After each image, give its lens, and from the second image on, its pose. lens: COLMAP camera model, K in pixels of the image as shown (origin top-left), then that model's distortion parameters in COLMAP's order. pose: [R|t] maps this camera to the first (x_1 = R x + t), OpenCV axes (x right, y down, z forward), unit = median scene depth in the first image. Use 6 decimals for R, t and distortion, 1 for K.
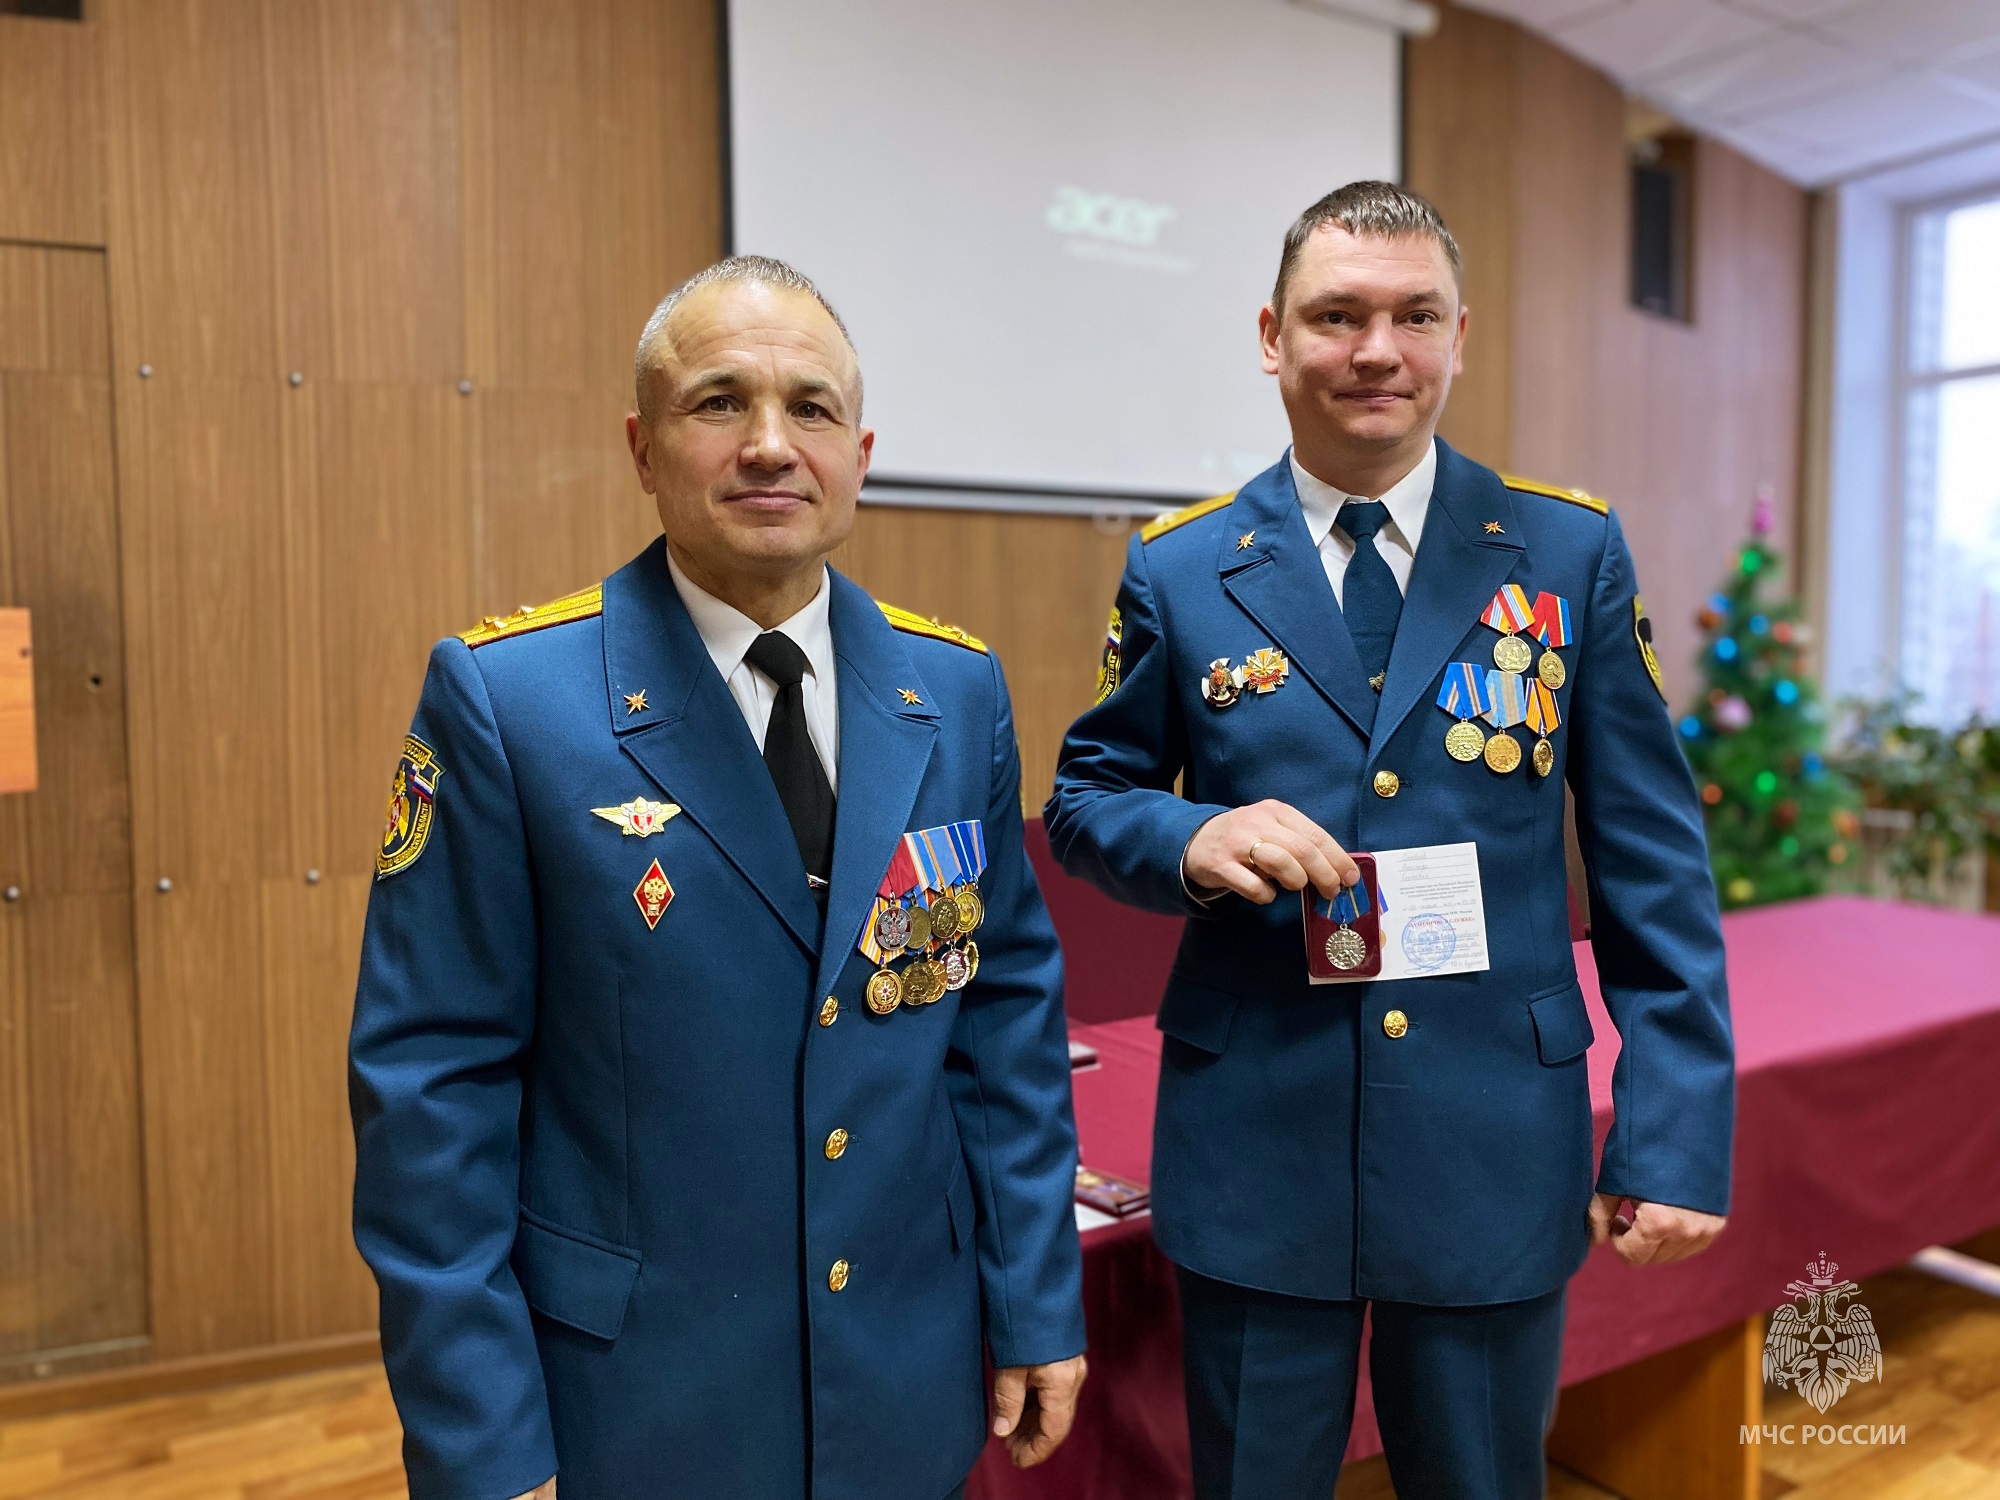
lens RADIAL K [[1666.3, 0, 970.2], [0, 1666.3, 745.3], [0, 0, 1]] dist [0.011536, -0.011024]
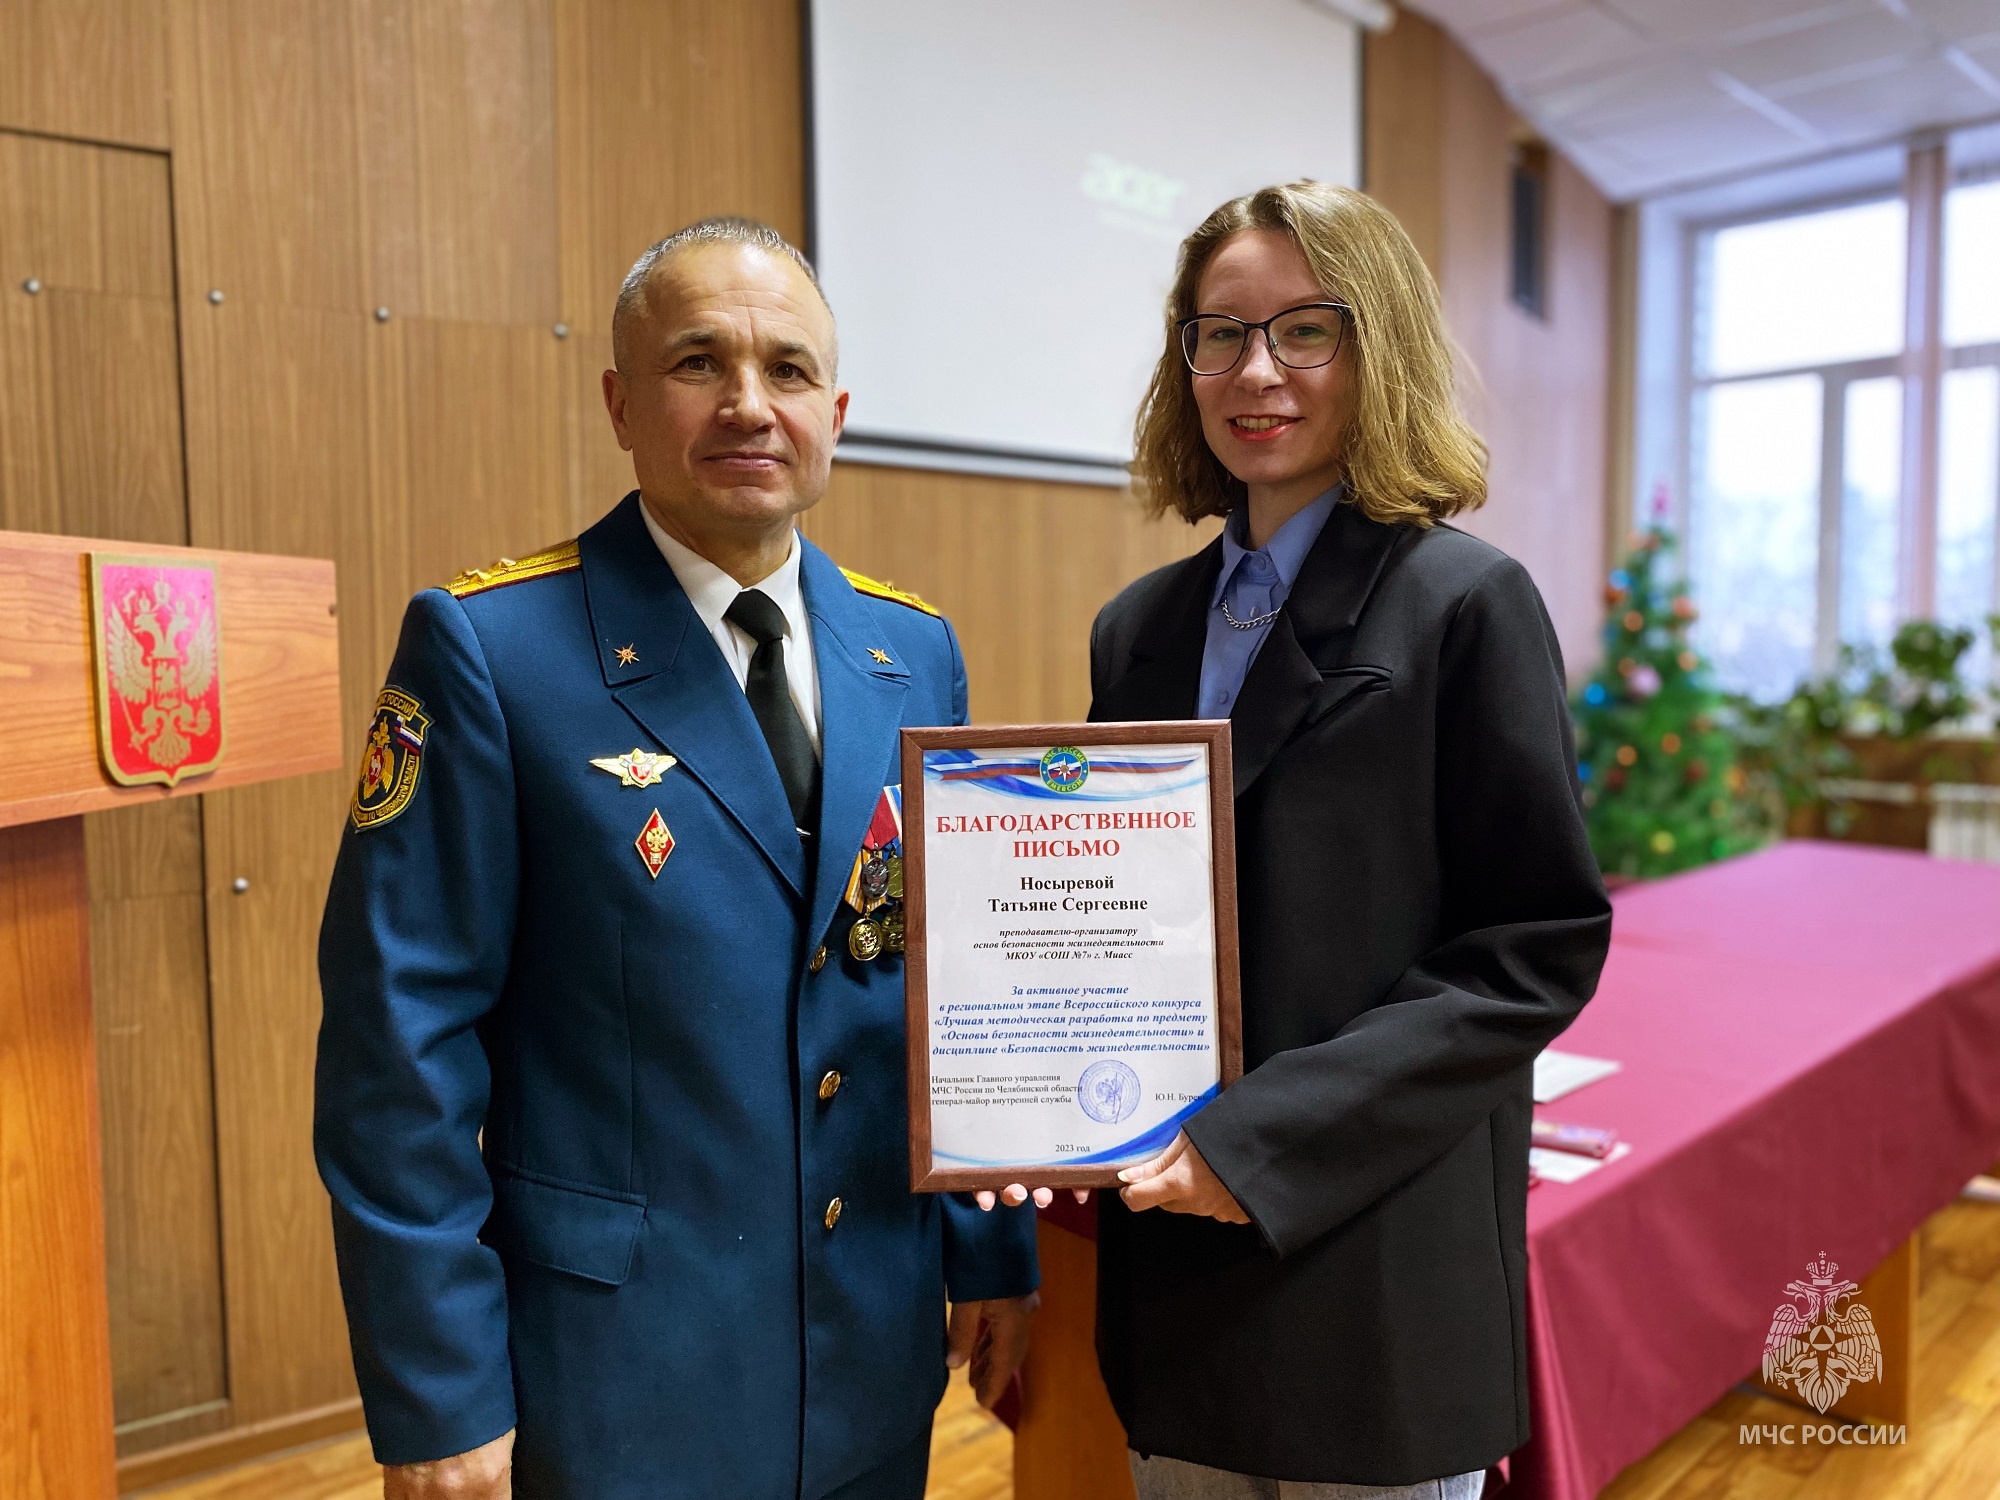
lens RADIAL K [[1666.3, 0, 1018.5], [0, 1666.3, 748.4], [0, 0, 1]] dist [0.011536, -0.011024]
pose [[0.972989, -0.018202, 0.230131, -0.273732], [0.015796, 0.999800, 0.012291, 0.007128], [-0.230309, -0.008324, 0.973082, 0.049527]]
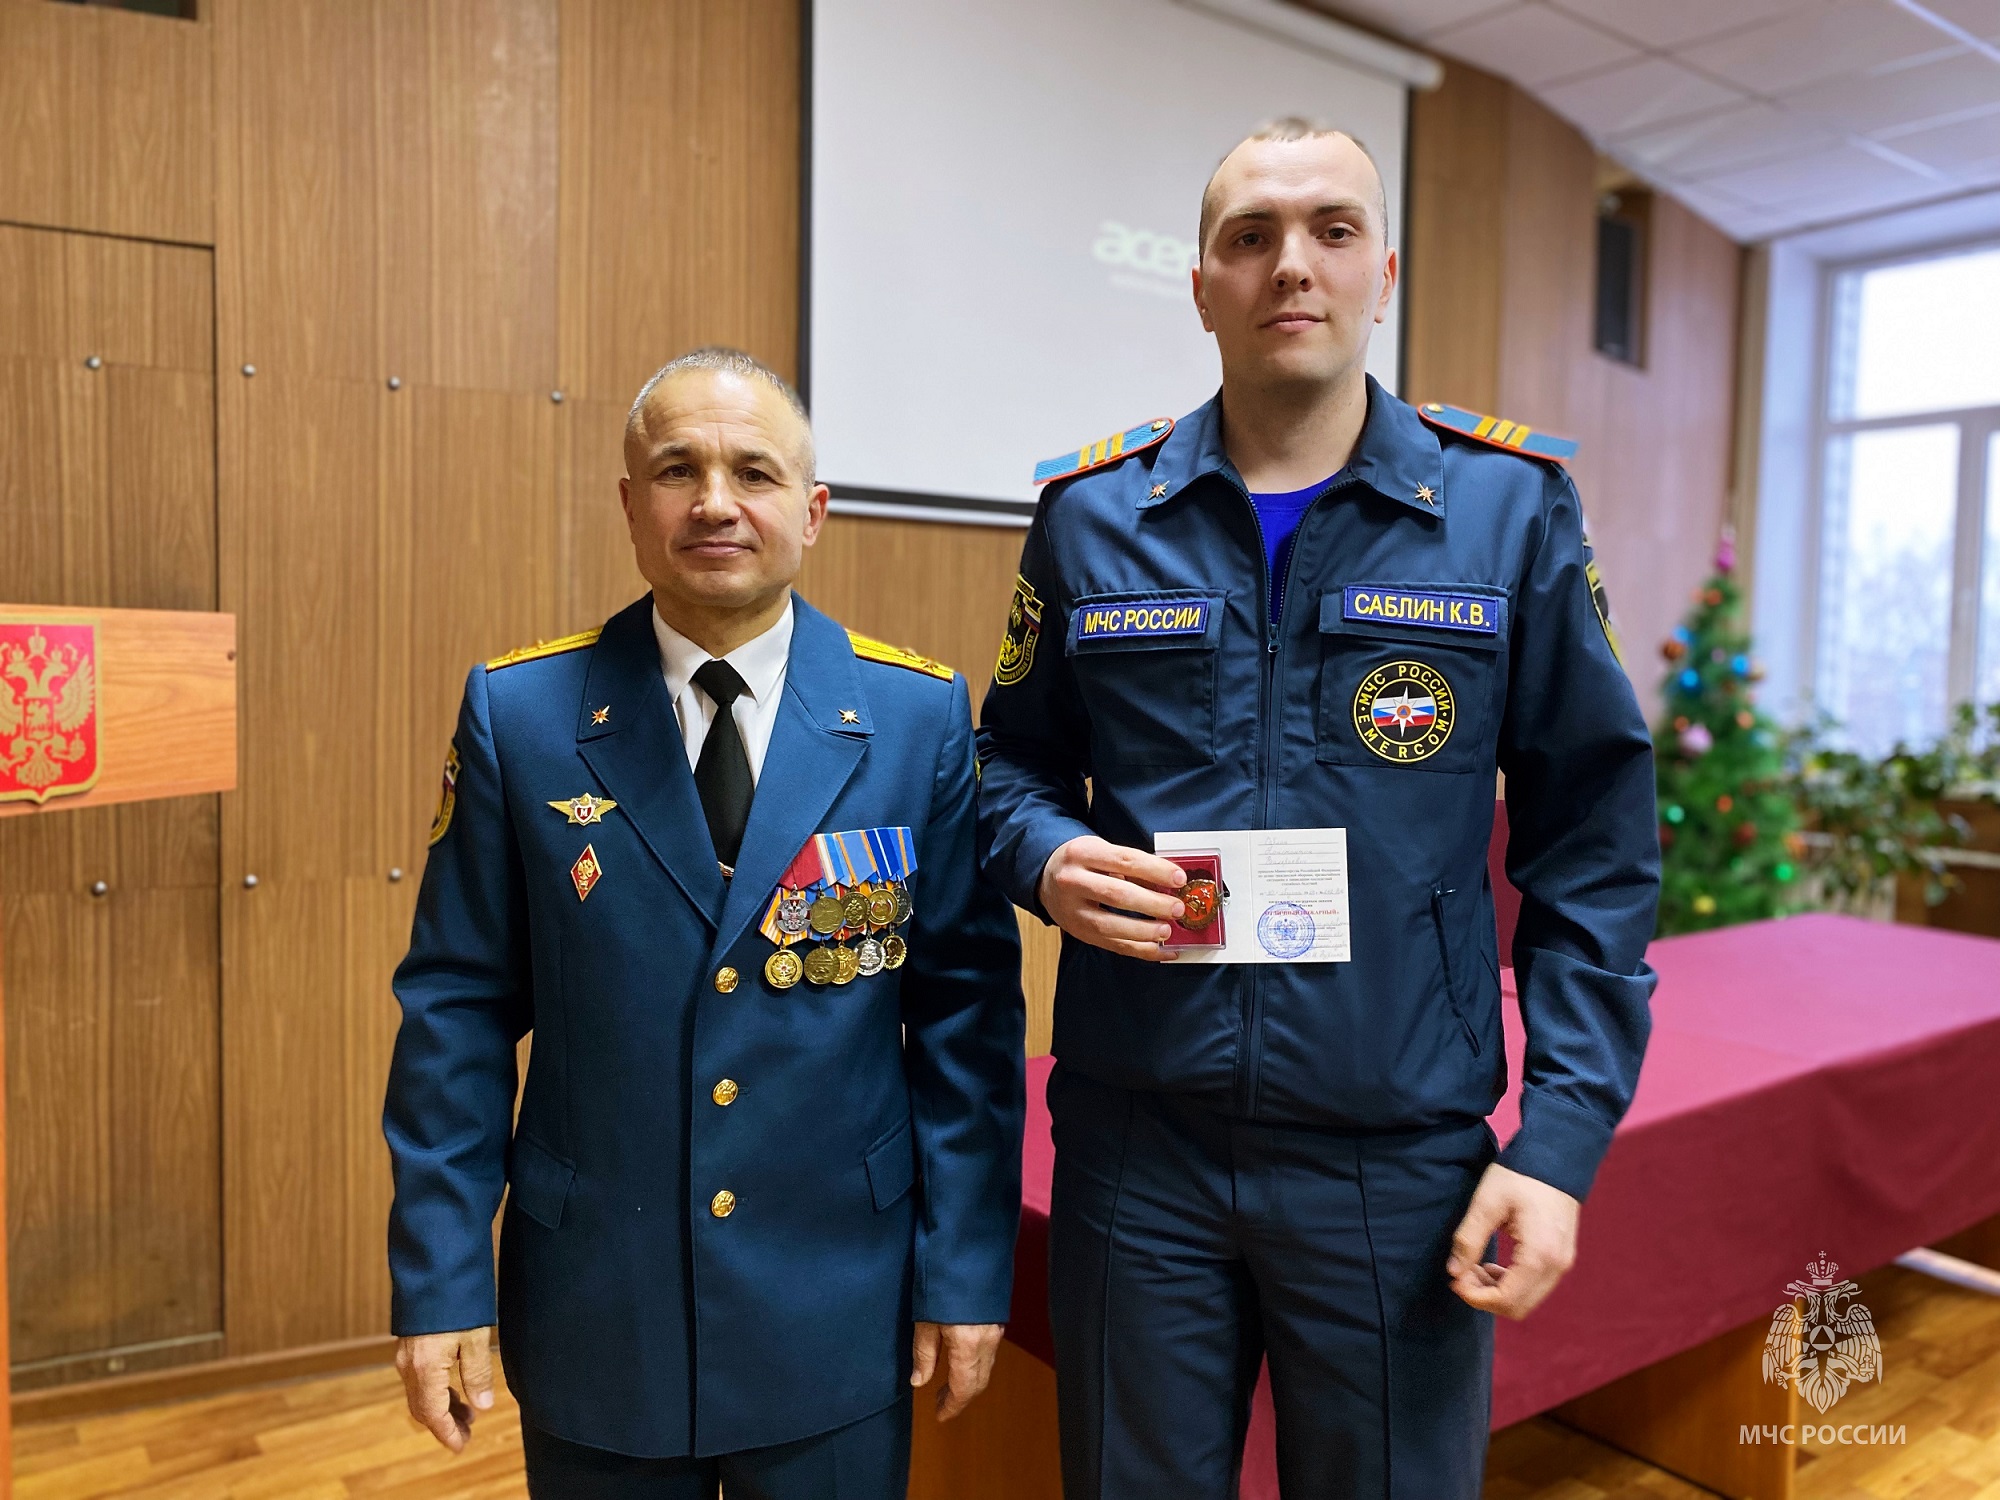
lens RADIAL K [[1666.3, 0, 977.7], [0, 1666.3, 738.2], [0, 0, 1]] dist [0.011536, -0.011024]
pose [[0.996404, 0.021651, 0.081916, -0.125842], [-0.021308, 0.999760, -0.005062, -0.006208], [-0.082006, 0.003299, 0.996626, -0.035394]]
